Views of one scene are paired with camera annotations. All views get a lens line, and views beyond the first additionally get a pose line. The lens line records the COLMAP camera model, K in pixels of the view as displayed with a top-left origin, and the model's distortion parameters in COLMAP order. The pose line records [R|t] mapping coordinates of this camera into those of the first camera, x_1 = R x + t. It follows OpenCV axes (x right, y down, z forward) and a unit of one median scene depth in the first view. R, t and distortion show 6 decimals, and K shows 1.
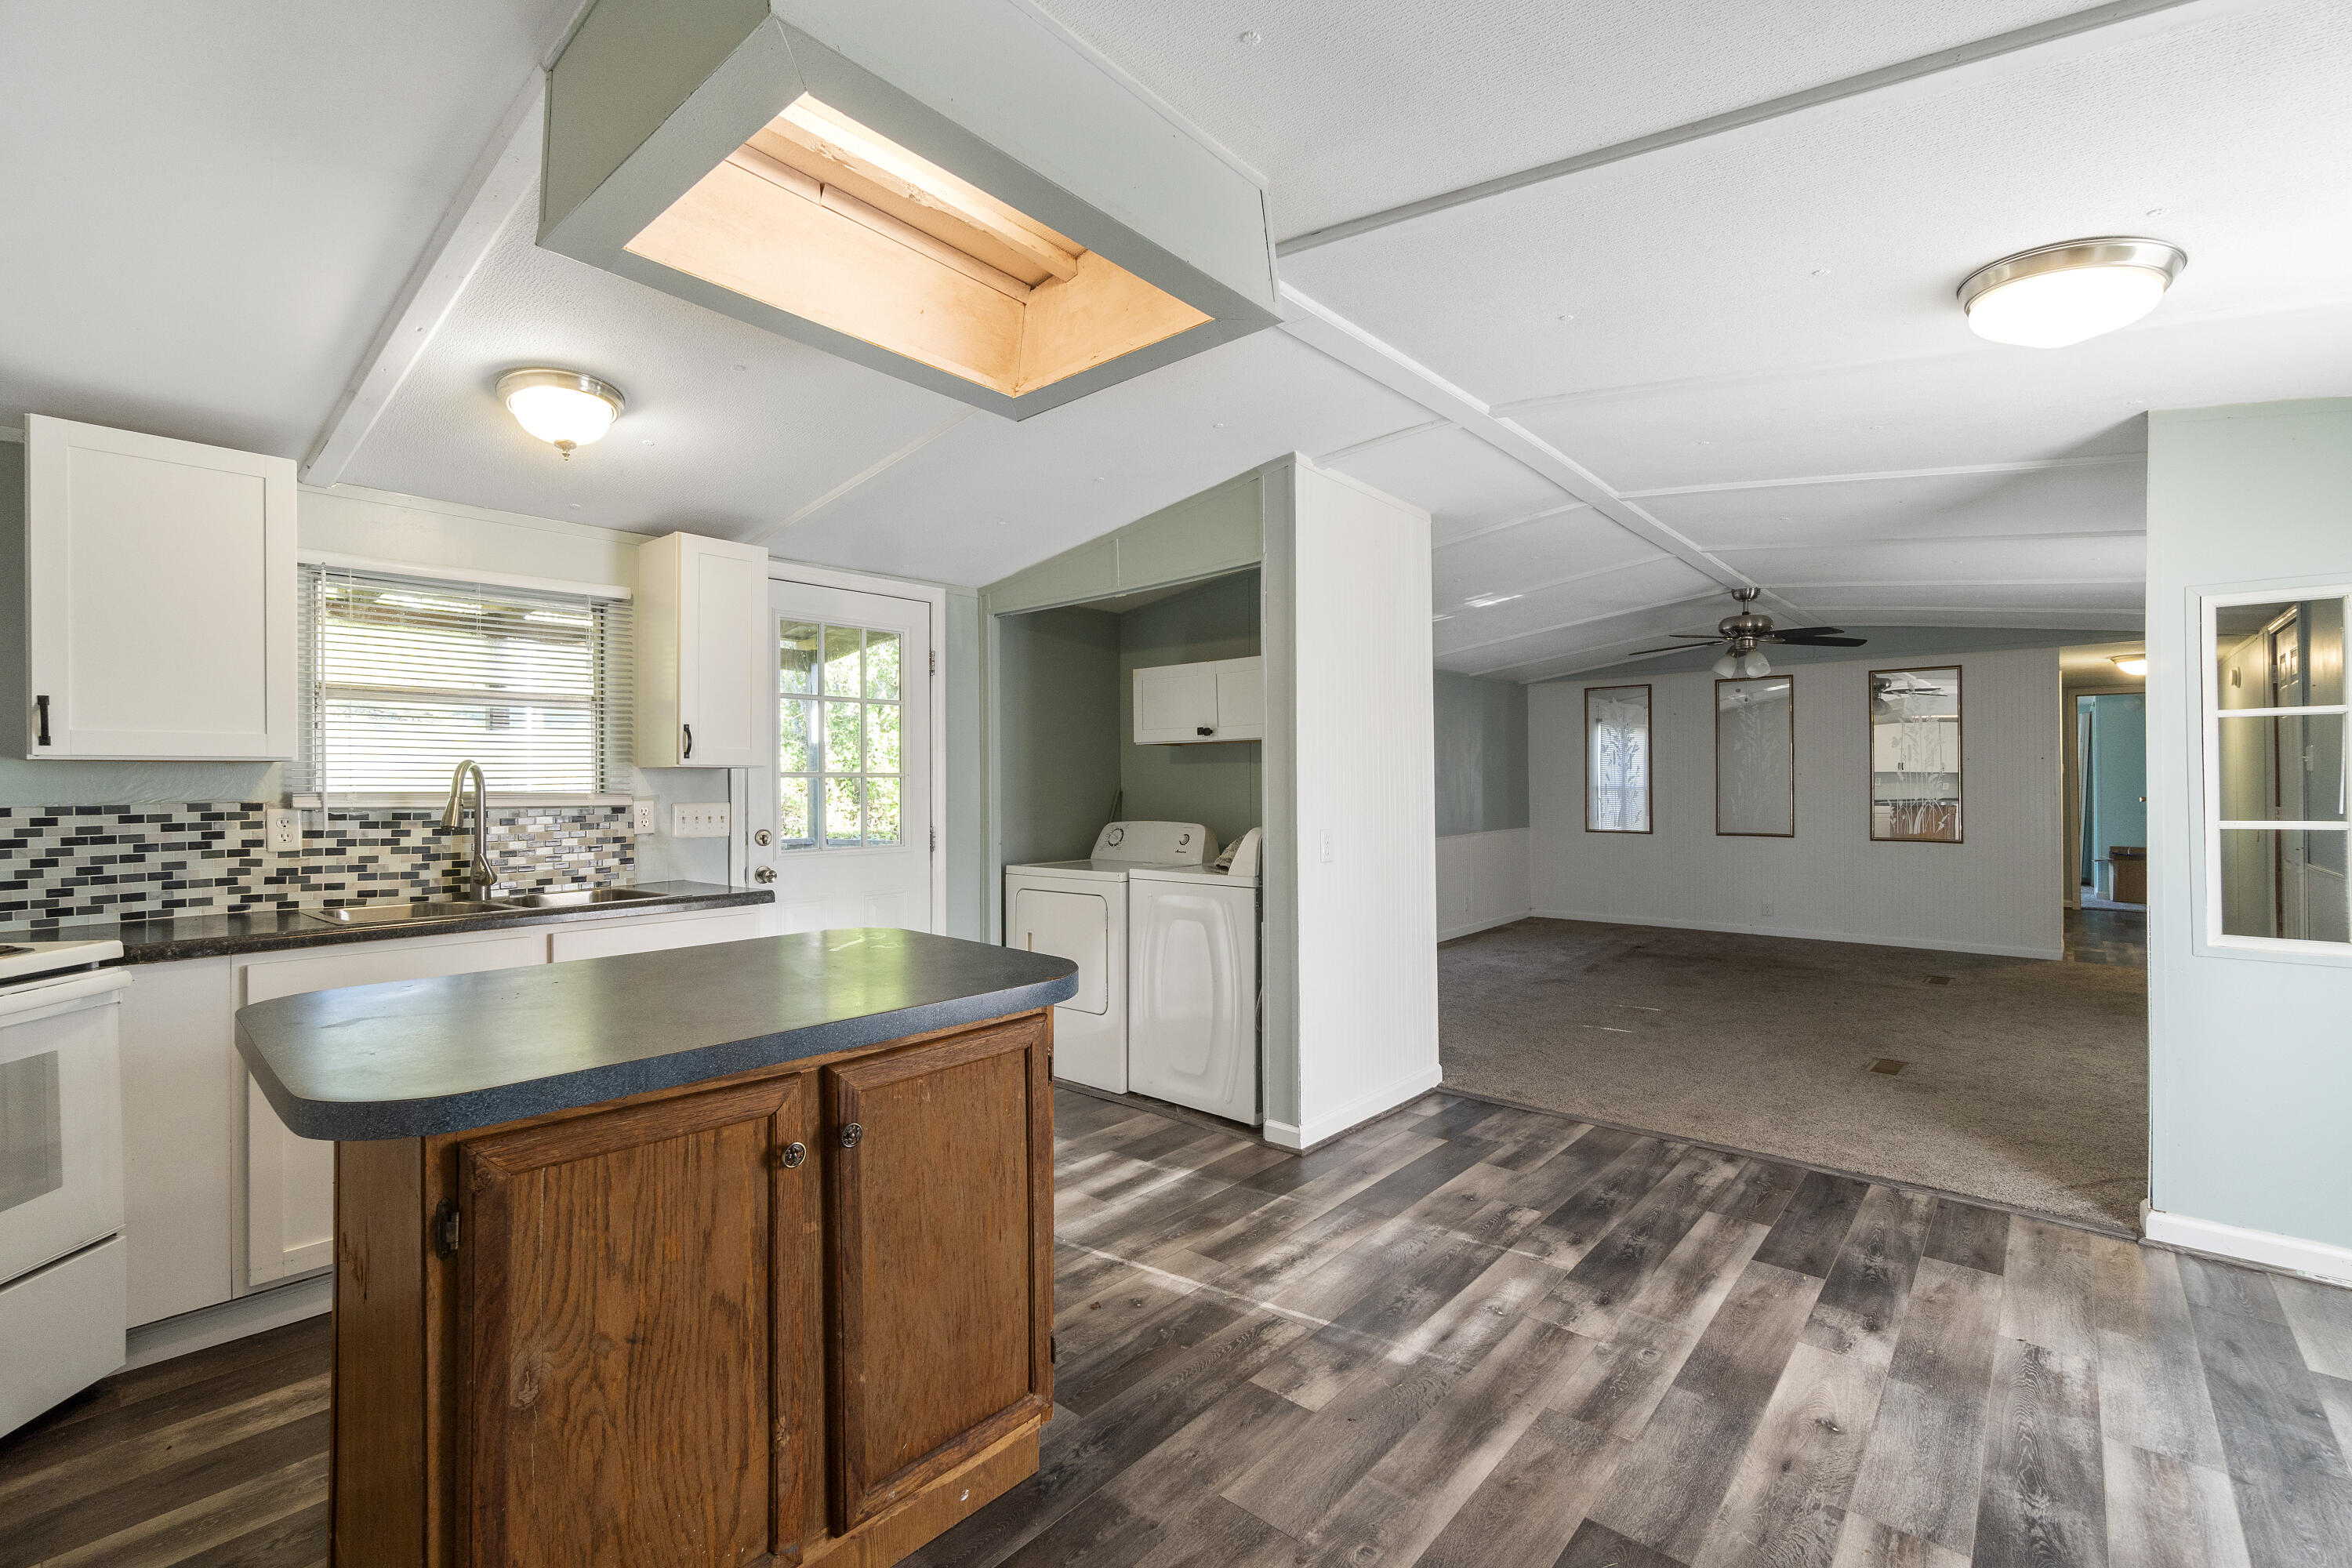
lens RADIAL K [[1020.5, 0, 1178.3], [0, 1020.5, 779.1], [0, 0, 1]] dist [-0.002437, 0.000338]
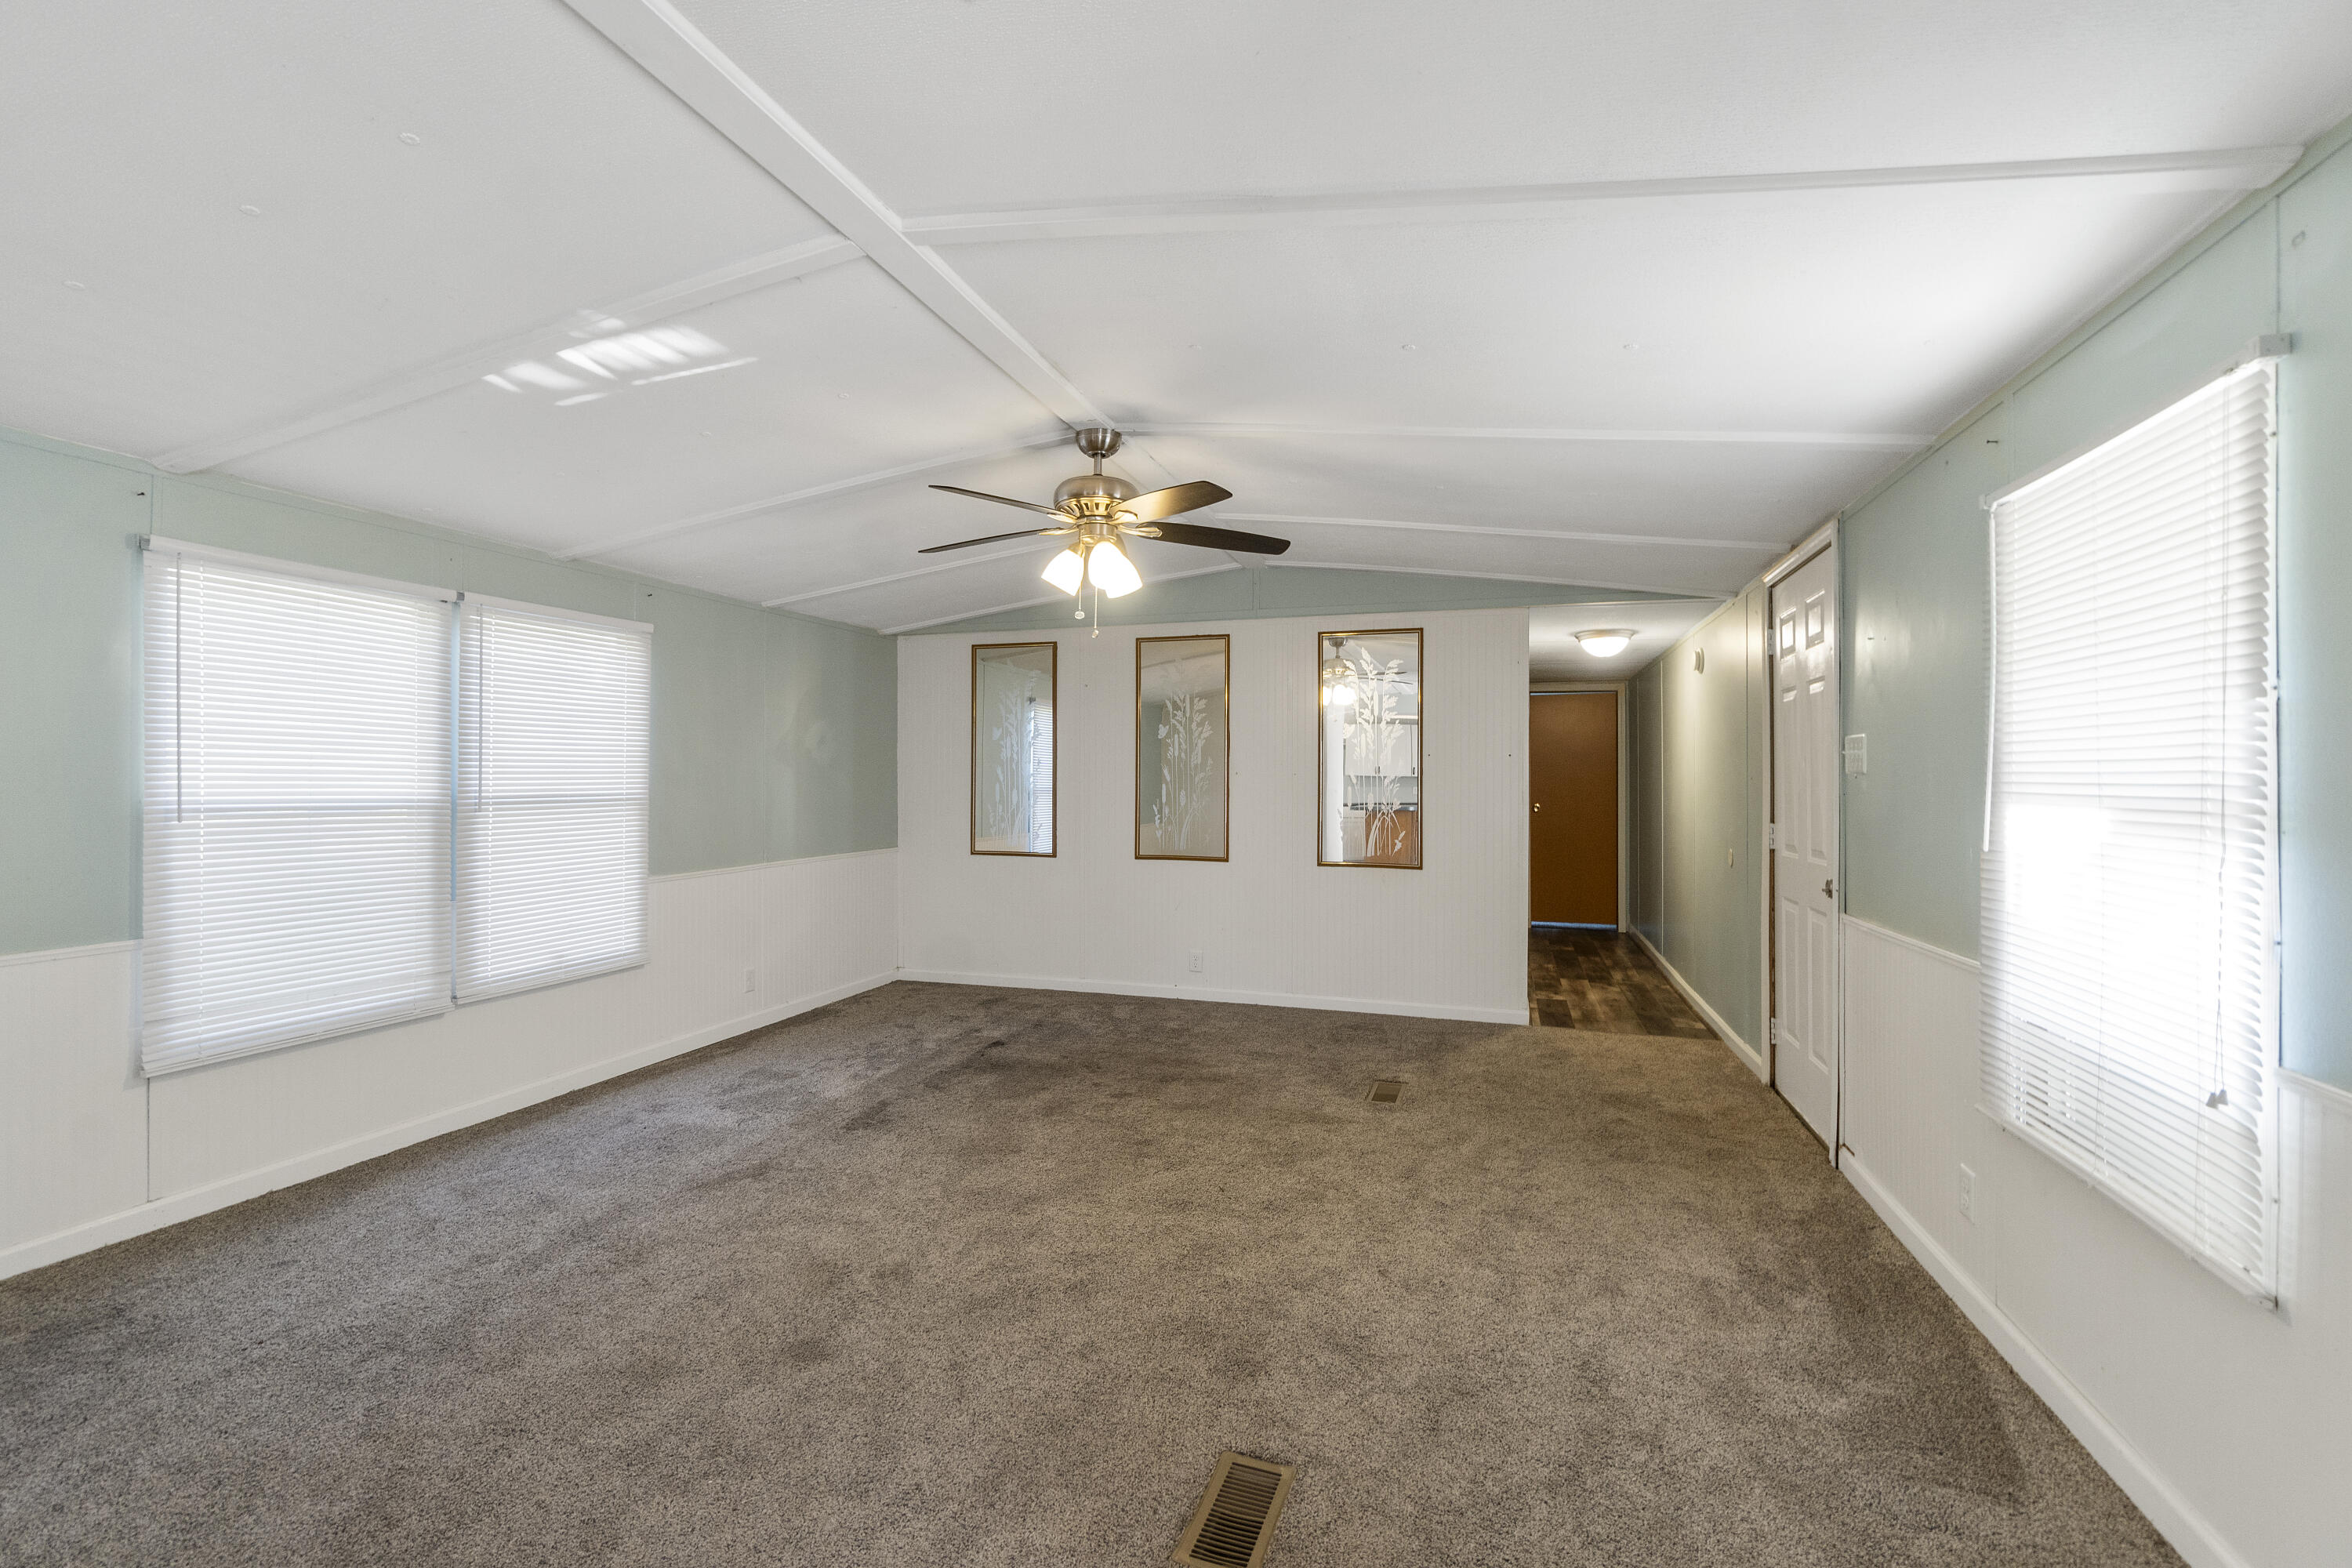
lens RADIAL K [[1020.5, 0, 1178.3], [0, 1020.5, 779.1], [0, 0, 1]] dist [-0.002437, 0.000338]
pose [[0.915373, 0.010867, 0.402459, 0.911303], [-0.010570, 0.999940, -0.002959, 0.005178], [-0.402467, -0.001545, 0.915433, 1.156323]]
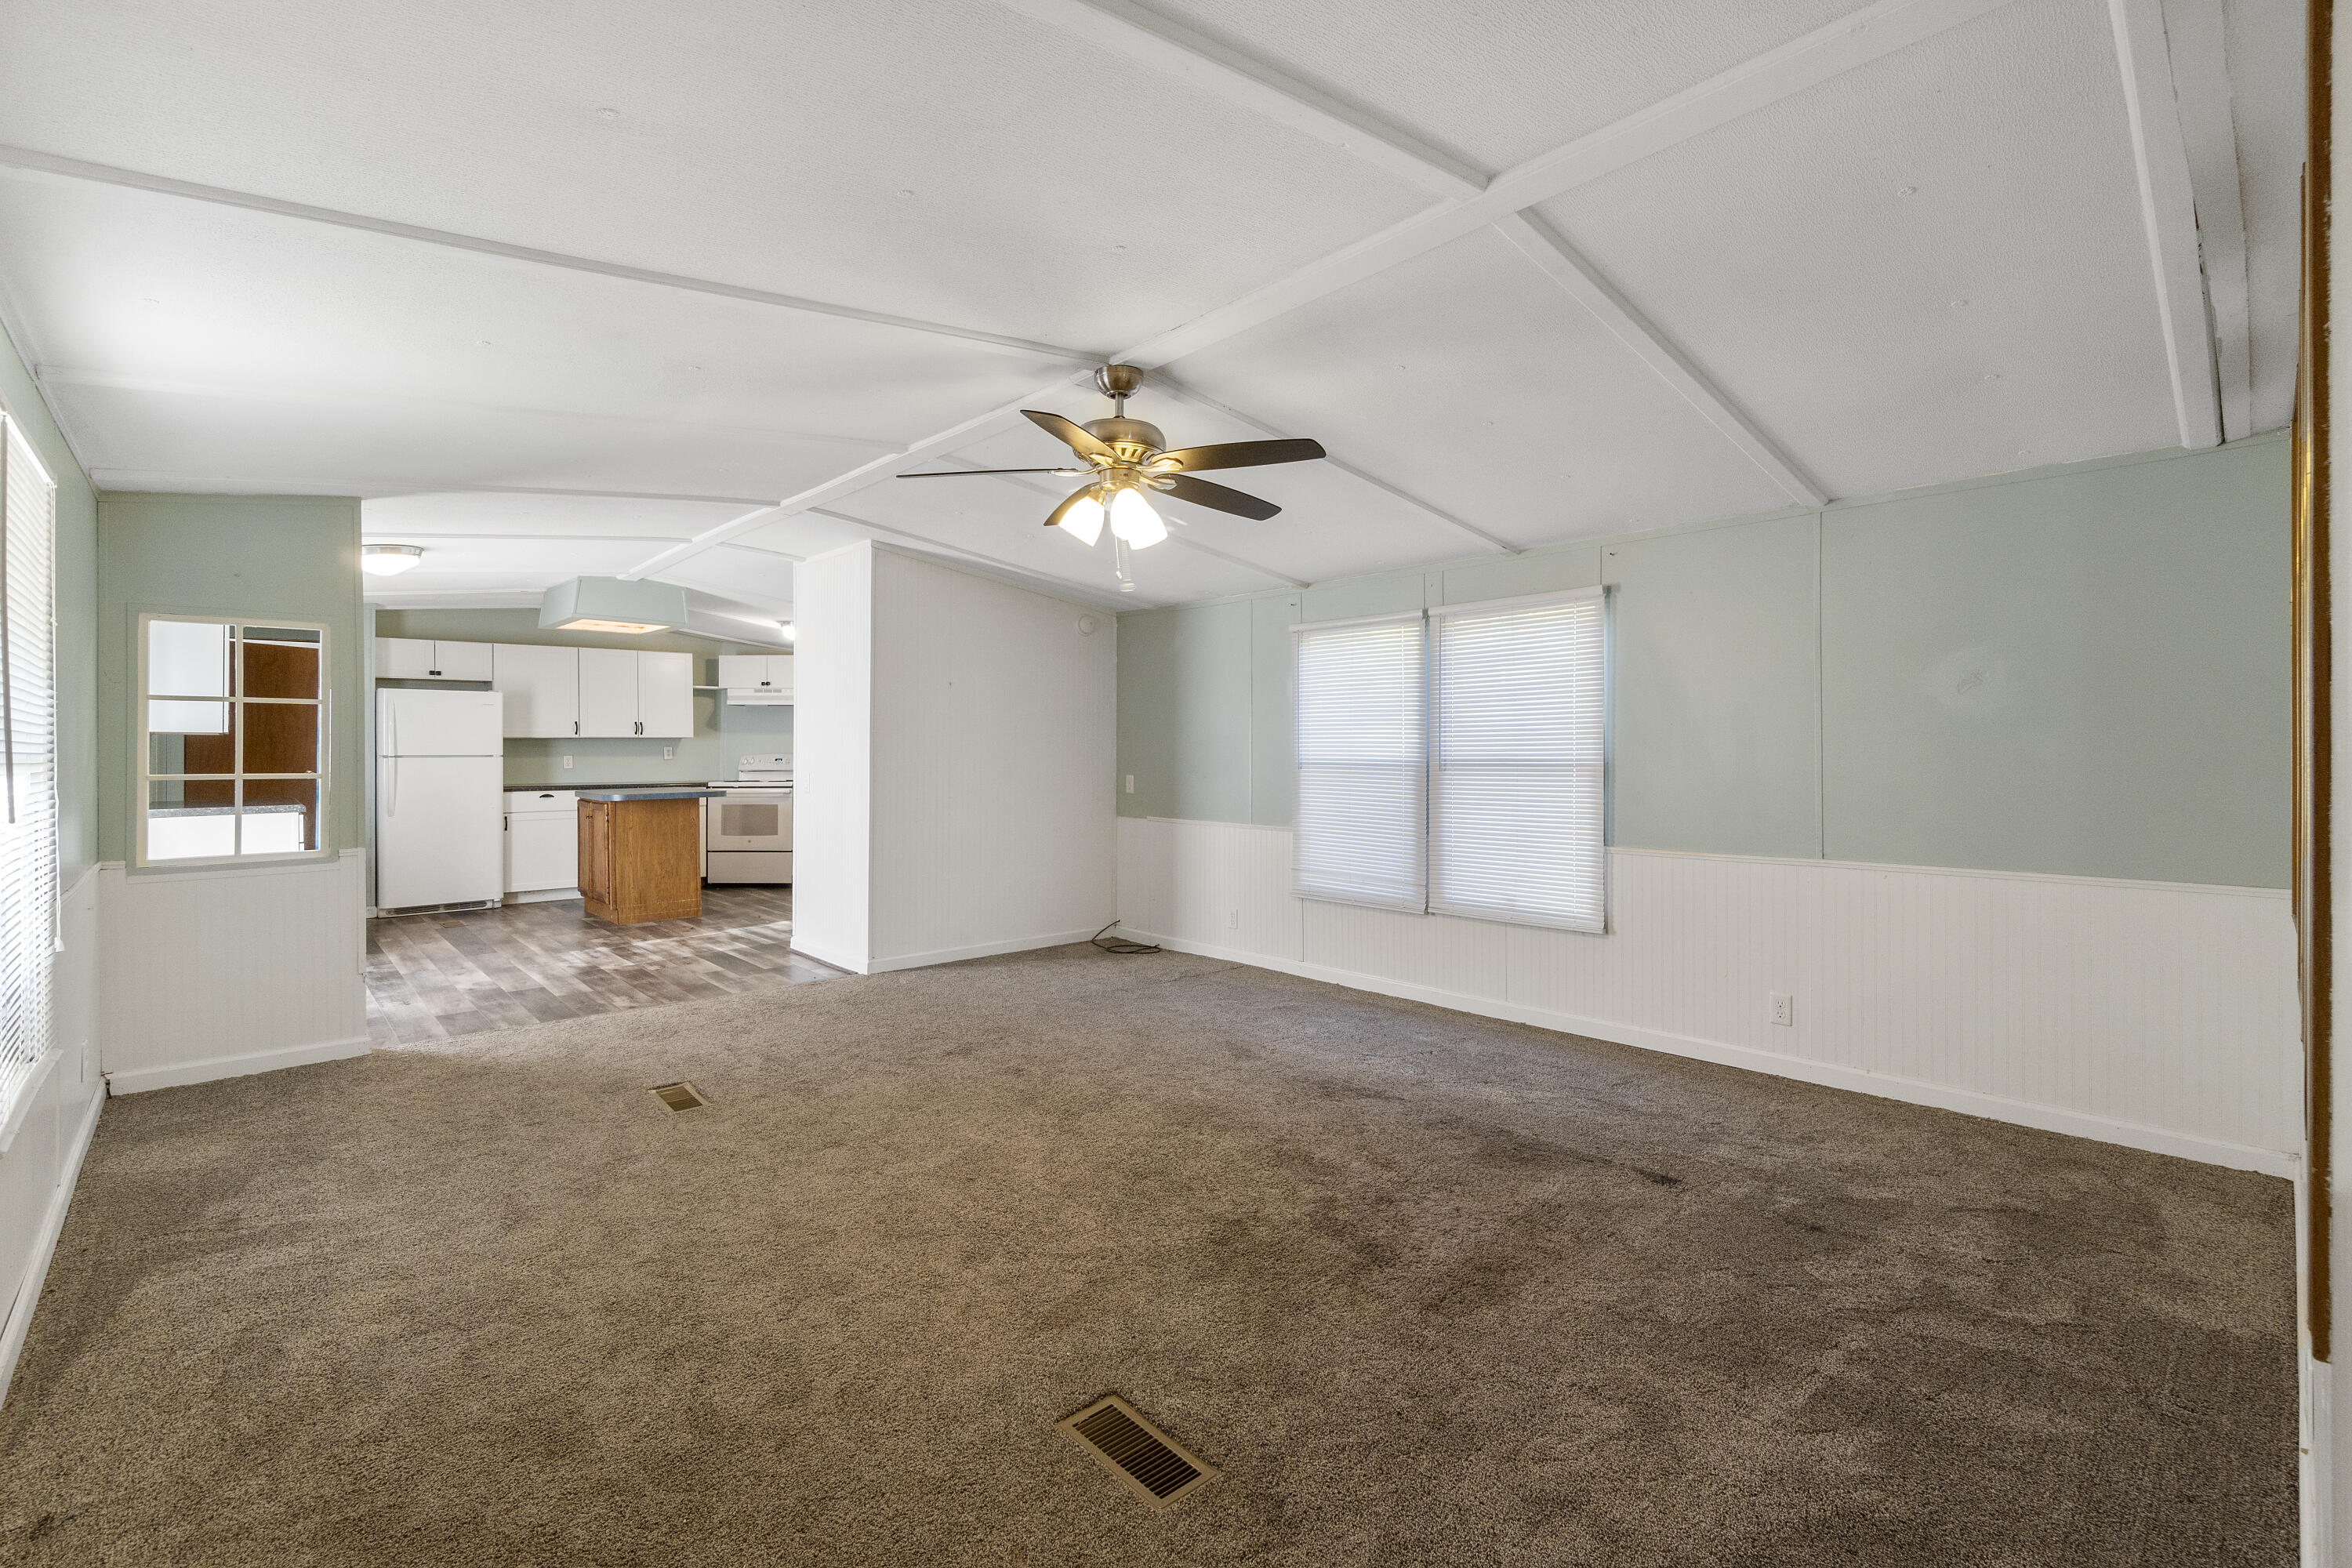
lens RADIAL K [[1027.7, 0, 1179.4], [0, 1027.7, 751.9], [0, 0, 1]] dist [-0.003145, -0.000106]
pose [[-0.108058, 0.008501, -0.994108, 2.588157], [0.003412, 0.999961, 0.008181, 0.003609], [0.994139, -0.002508, -0.108083, 2.627487]]
